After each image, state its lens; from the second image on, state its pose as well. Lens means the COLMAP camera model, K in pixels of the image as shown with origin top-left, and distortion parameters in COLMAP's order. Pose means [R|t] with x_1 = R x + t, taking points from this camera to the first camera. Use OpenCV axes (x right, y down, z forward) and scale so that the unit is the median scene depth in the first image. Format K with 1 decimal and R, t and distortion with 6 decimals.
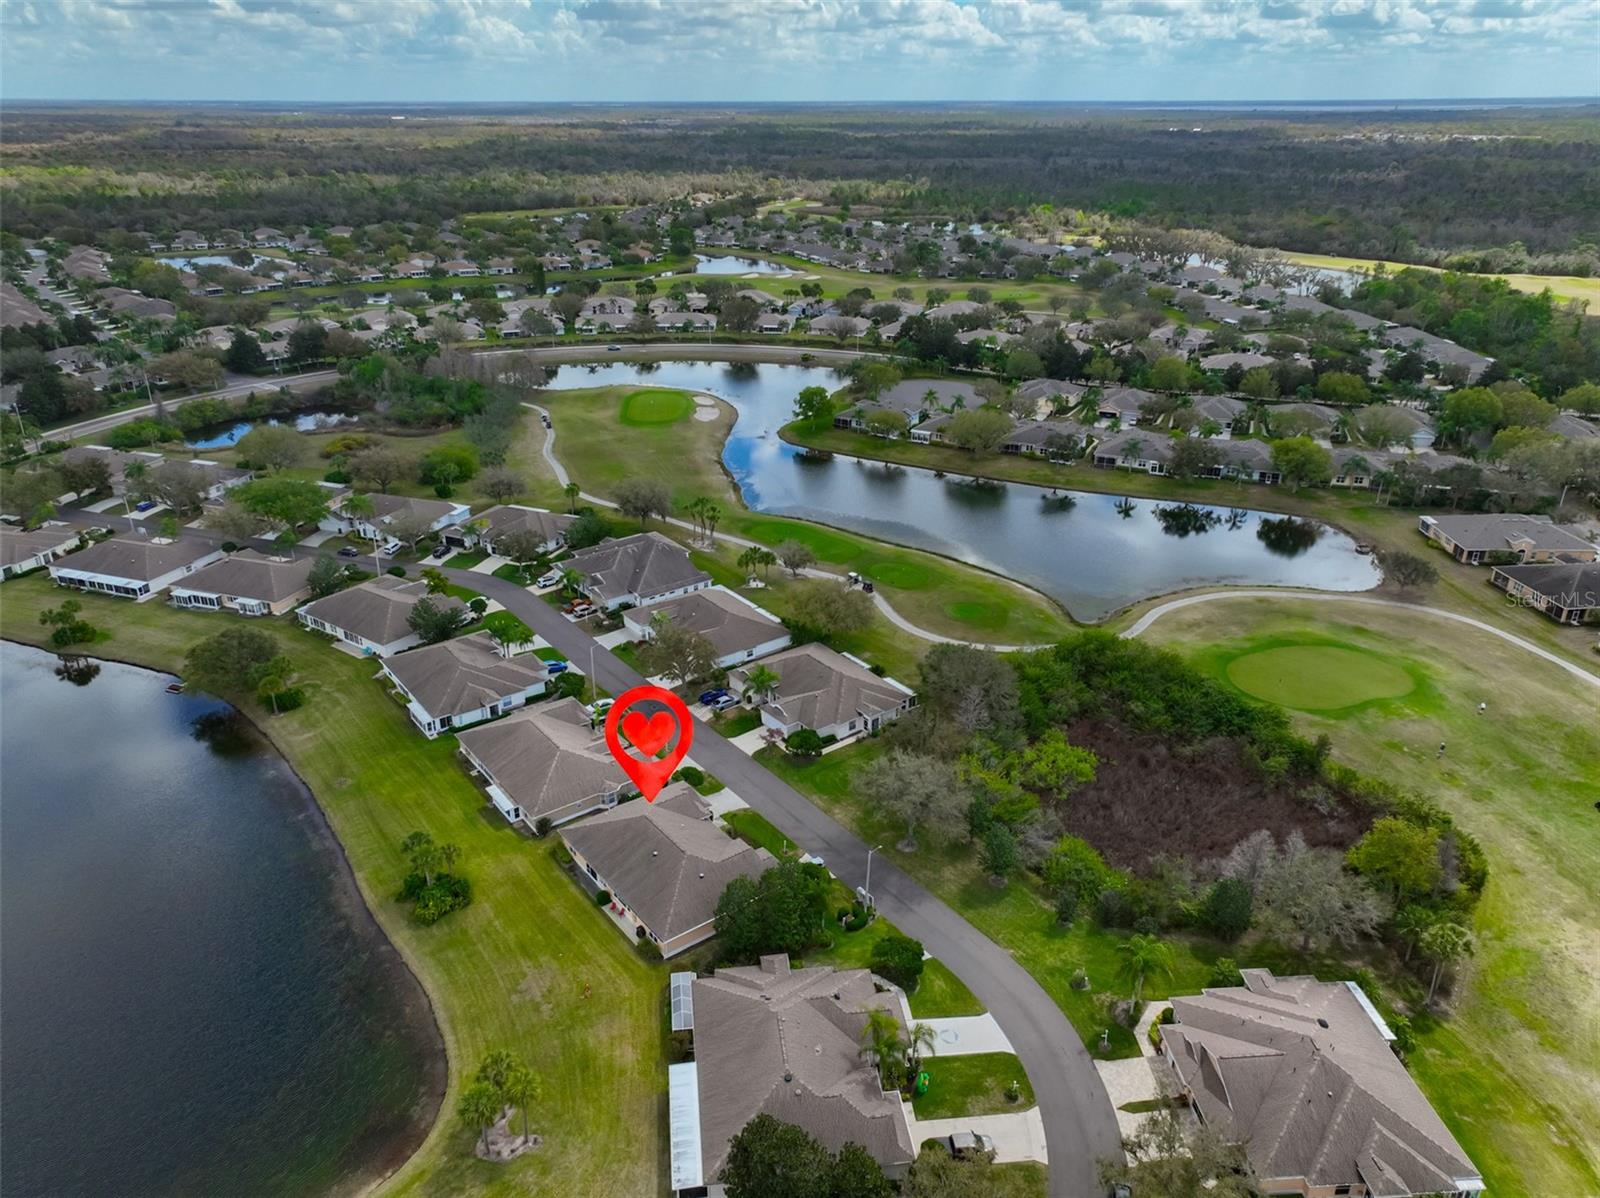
lens RADIAL K [[1114.0, 0, 804.7], [0, 1114.0, 599.5], [0, 0, 1]] dist [-0.001626, 0.020117]
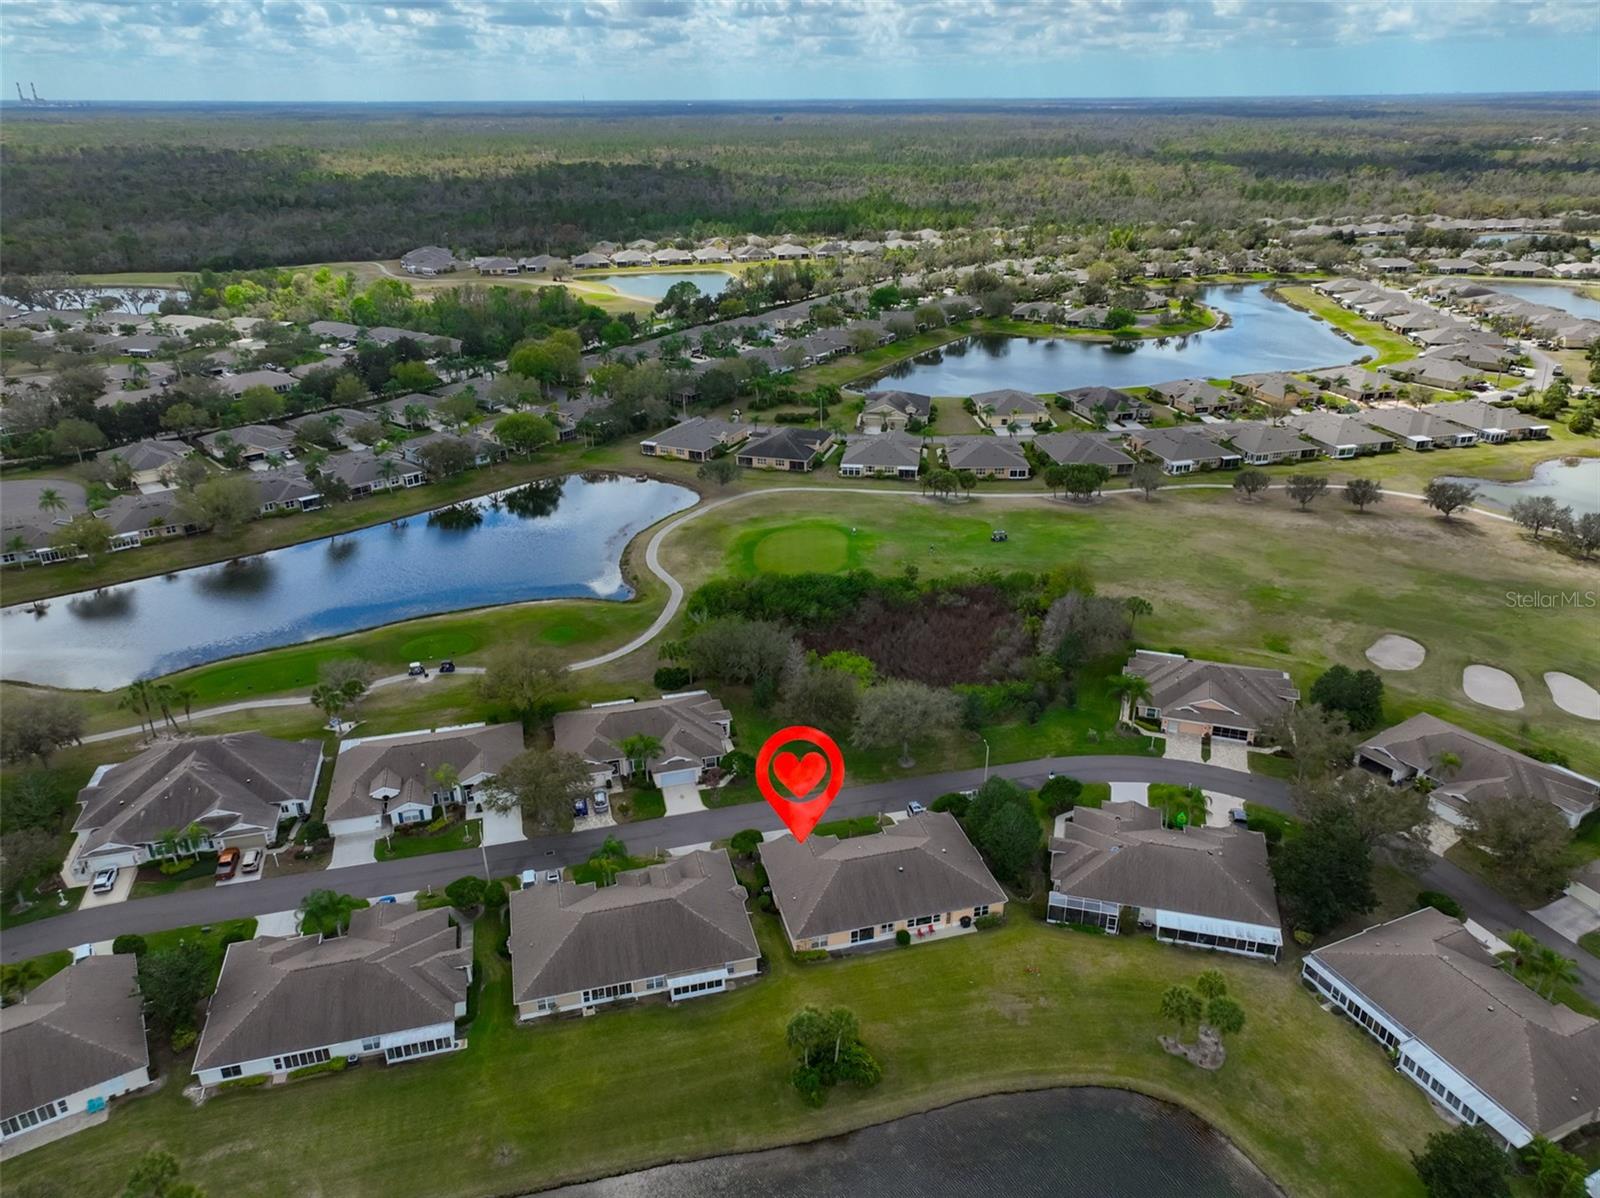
lens RADIAL K [[1114.0, 0, 805.8], [0, 1114.0, 610.6], [0, 0, 1]] dist [-0.001626, 0.020117]
pose [[0.375949, -0.388028, 0.841485, -0.452814], [0.383162, 0.891929, 0.240104, -0.124060], [-0.843712, 0.232158, 0.483997, 0.263745]]
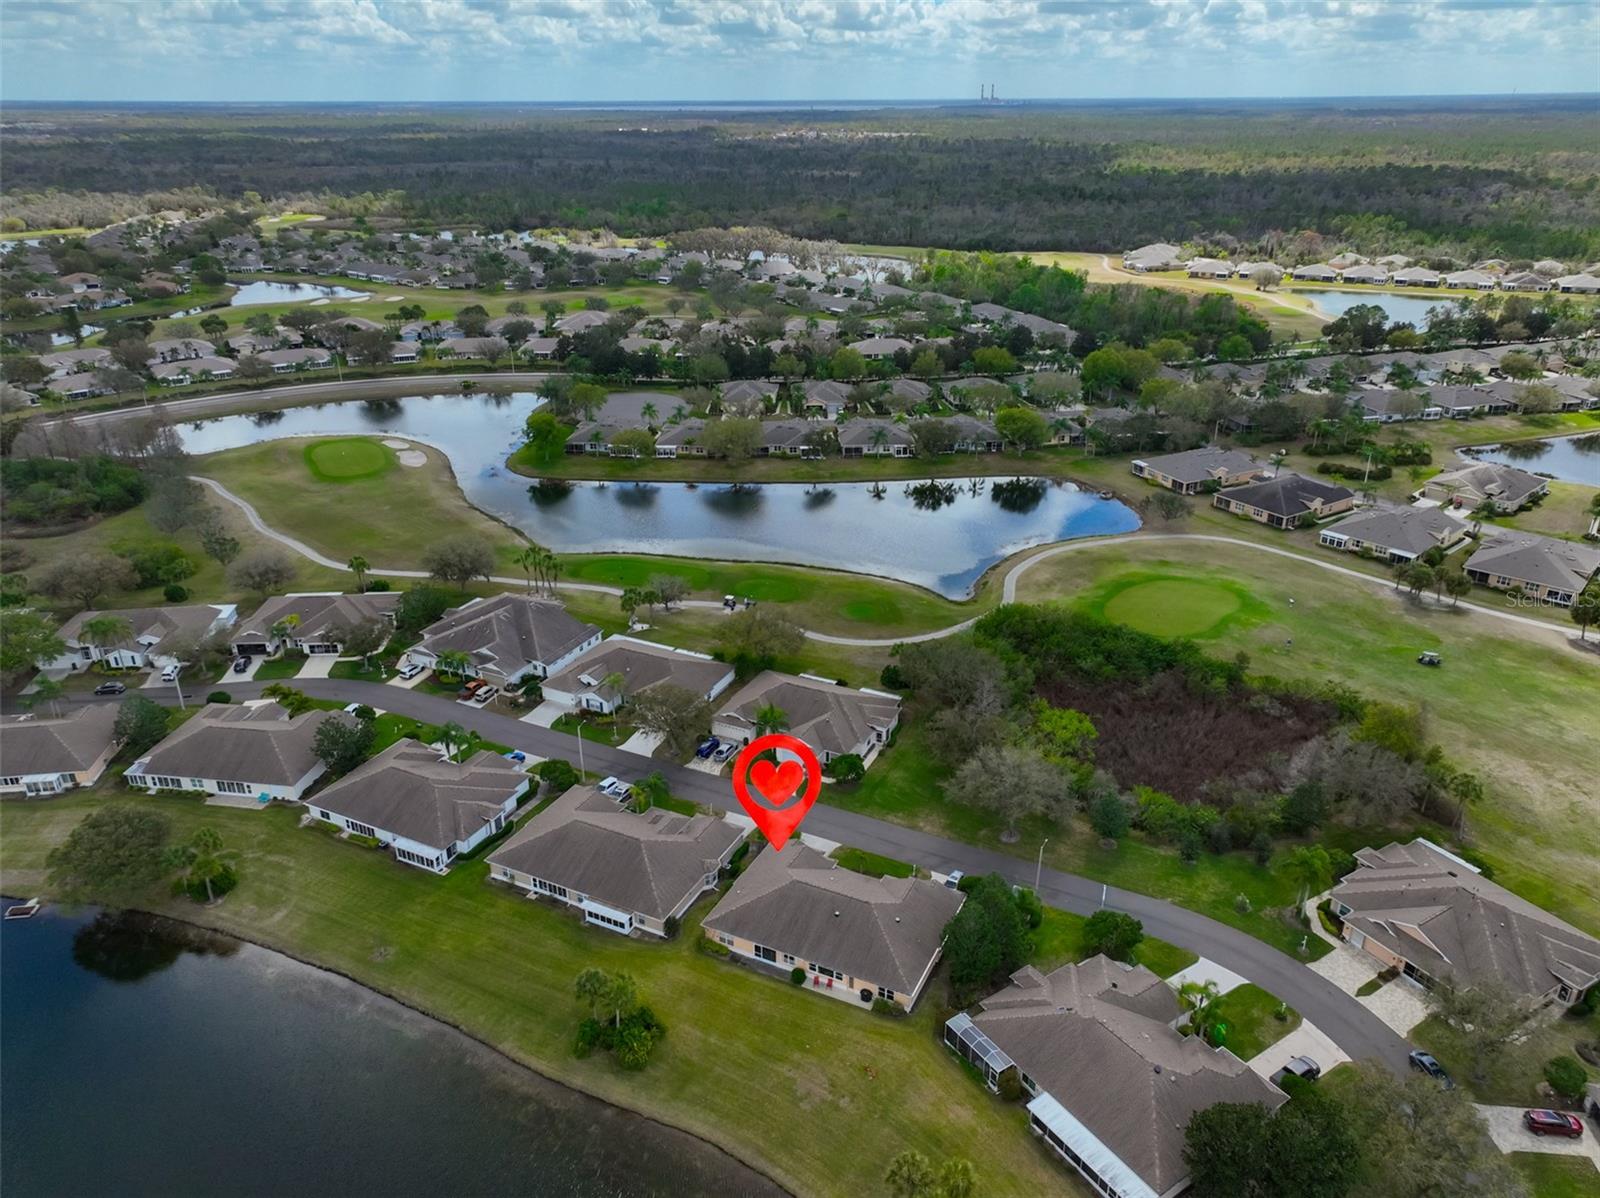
lens RADIAL K [[1114.0, 0, 804.5], [0, 1114.0, 605.3], [0, 0, 1]] dist [-0.001626, 0.020117]
pose [[0.893365, -0.188683, 0.407797, -0.246022], [0.187005, 0.981356, 0.044388, -0.038681], [-0.408569, 0.036606, 0.911993, 0.065013]]
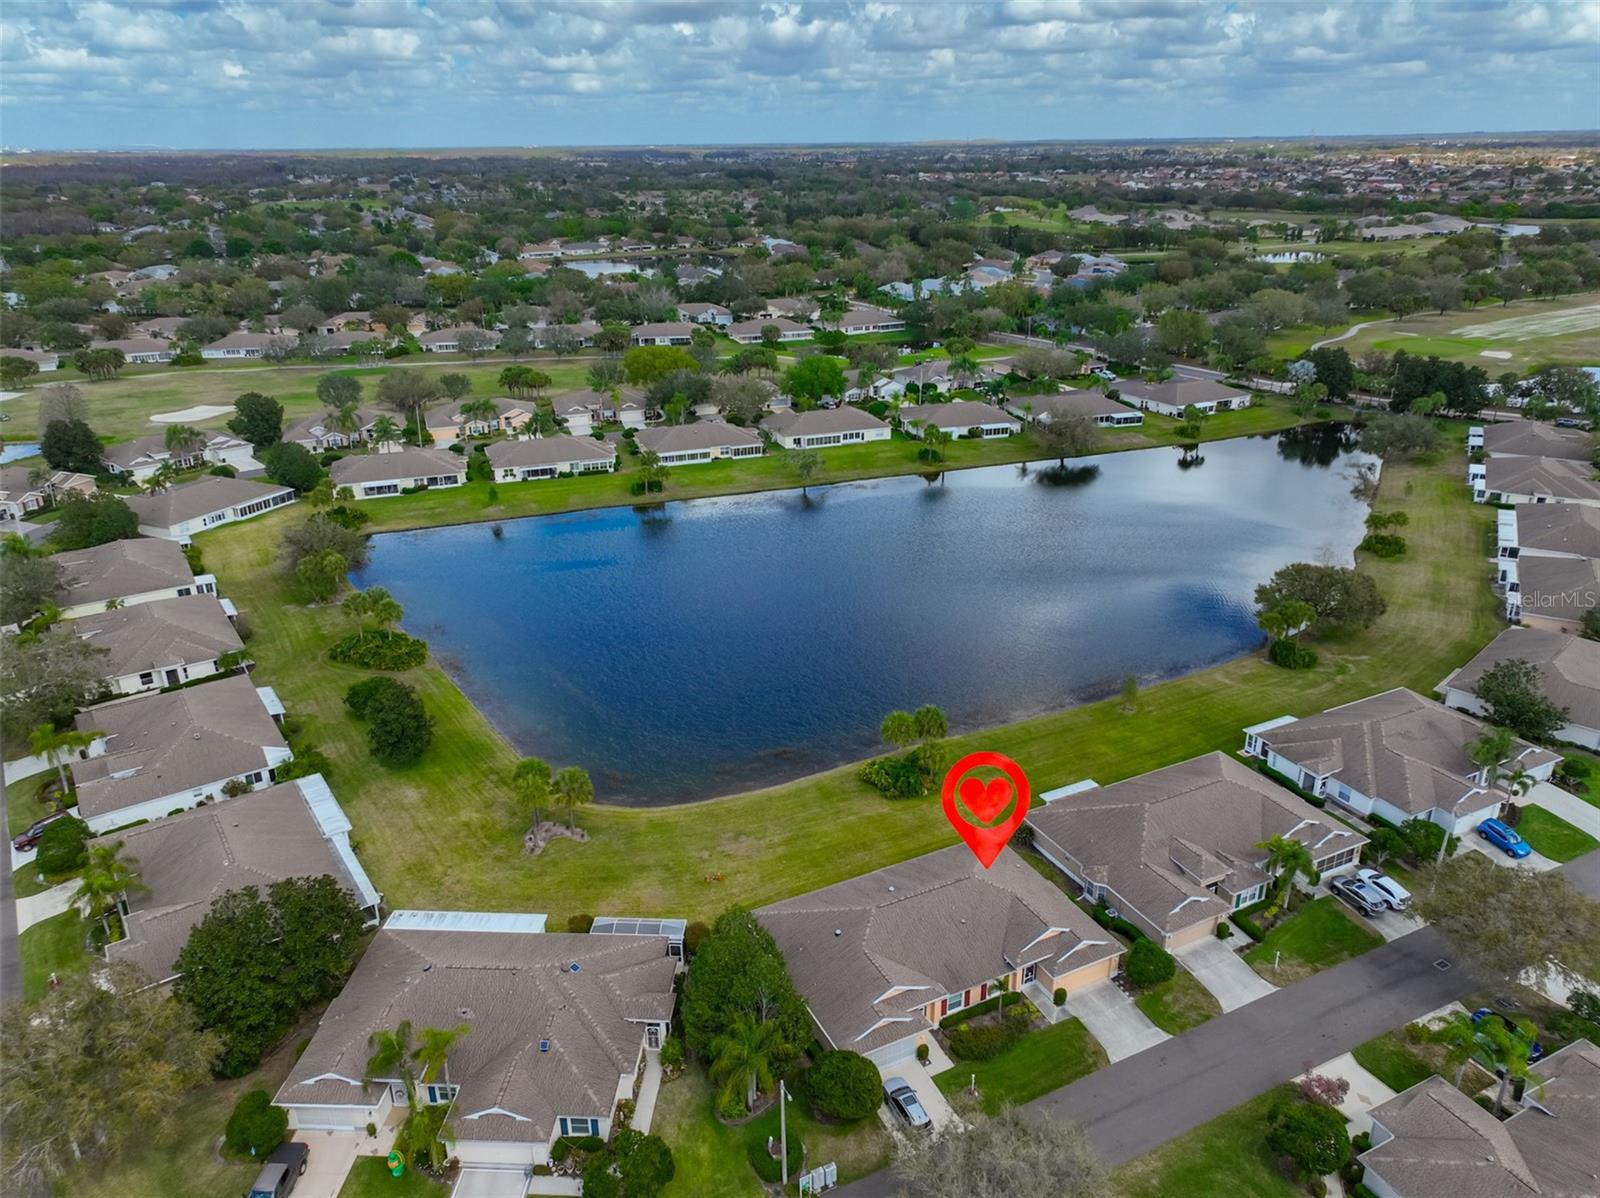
lens RADIAL K [[1114.0, 0, 815.0], [0, 1114.0, 612.2], [0, 0, 1]] dist [-0.001626, 0.020117]
pose [[-0.185467, 0.382377, -0.905201, 0.221246], [-0.393167, 0.815359, 0.424982, -0.097259], [0.900567, 0.434716, -0.000884, 0.434767]]
